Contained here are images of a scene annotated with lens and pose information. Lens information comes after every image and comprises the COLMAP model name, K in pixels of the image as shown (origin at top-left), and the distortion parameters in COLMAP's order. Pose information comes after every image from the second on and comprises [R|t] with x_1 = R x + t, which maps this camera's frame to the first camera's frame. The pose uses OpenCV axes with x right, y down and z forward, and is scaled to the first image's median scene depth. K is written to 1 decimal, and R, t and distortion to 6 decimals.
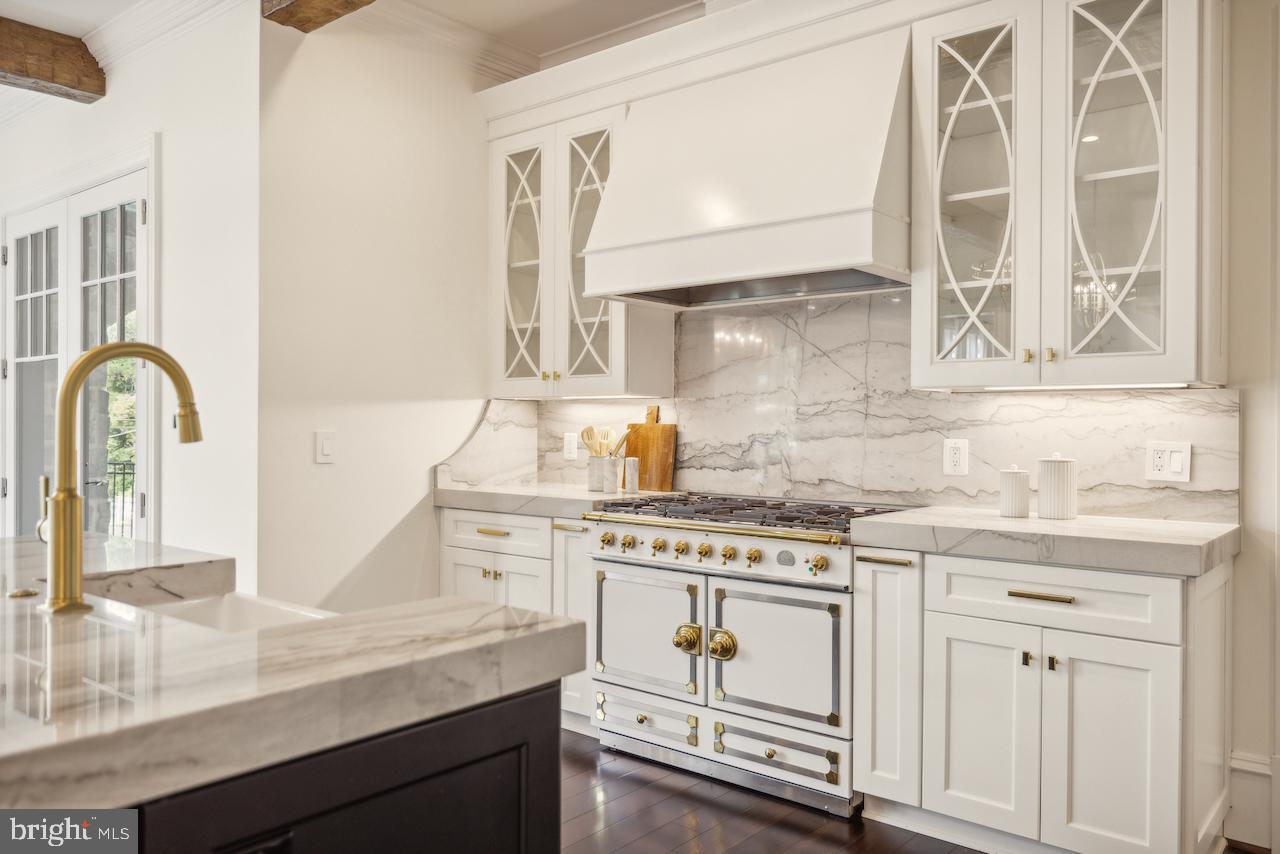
lens RADIAL K [[963.4, 0, 641.8], [0, 963.4, 427.1], [0, 0, 1]] dist [0.009284, 0.002450]
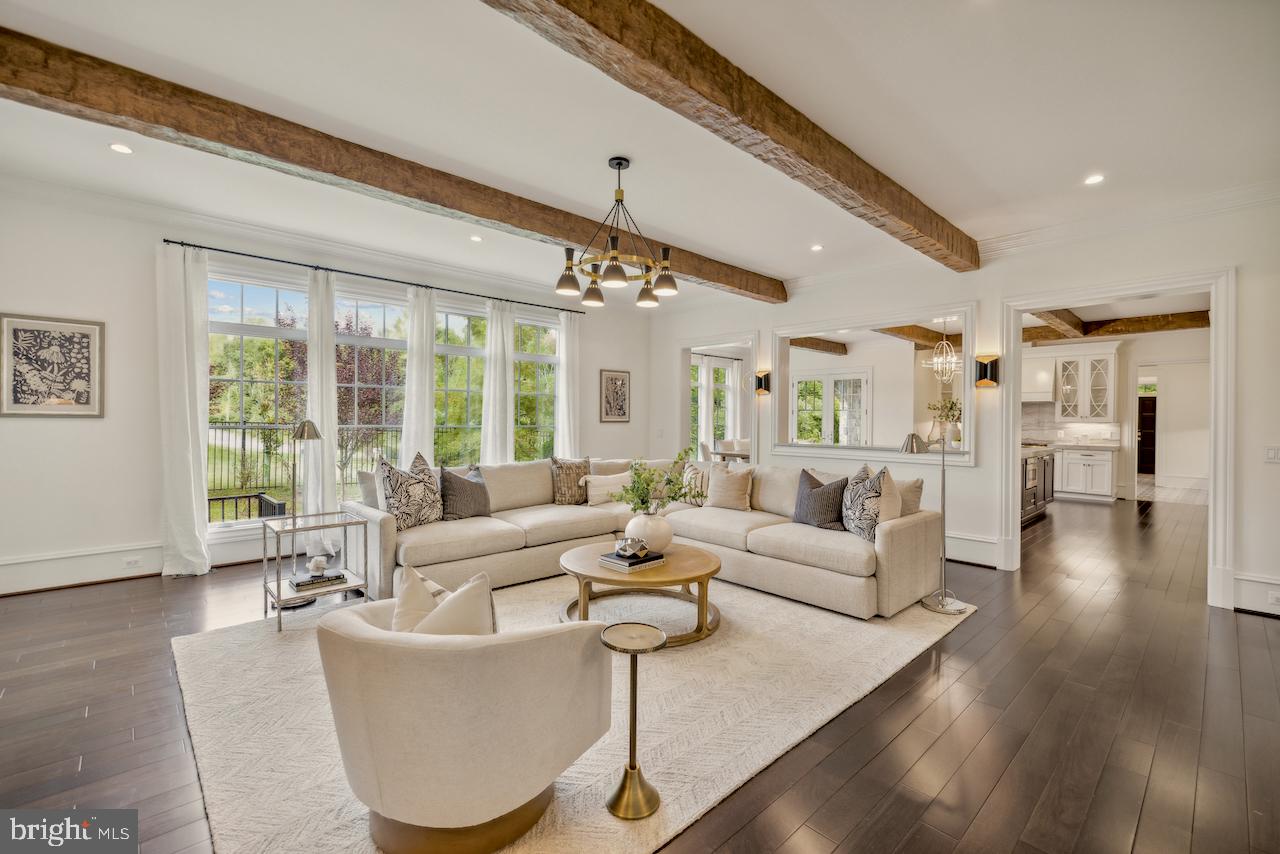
lens RADIAL K [[552.1, 0, 634.4], [0, 552.1, 421.9], [0, 0, 1]] dist [0.001856, 0.000134]
pose [[0.992592, 0.001258, -0.121492, -1.682727], [-0.000584, 0.999984, 0.005585, -0.052737], [0.121497, -0.005473, 0.992577, -2.384477]]
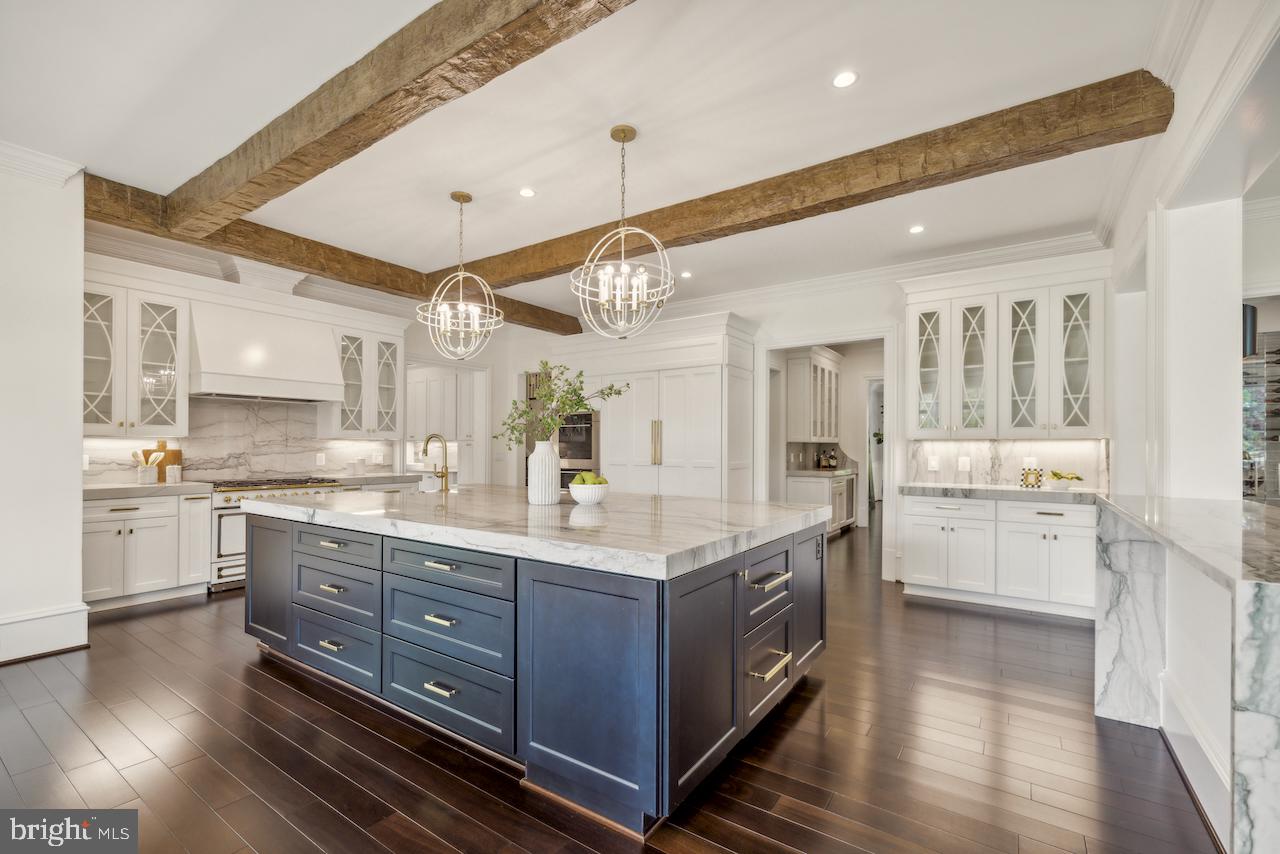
lens RADIAL K [[552.1, 0, 639.3], [0, 552.1, 440.1], [0, 0, 1]] dist [0.001856, 0.000134]
pose [[-0.093025, 0.010487, 0.995609, -1.561811], [0.003827, 0.999941, -0.010175, -0.009551], [-0.995656, 0.002863, -0.093060, 0.143293]]
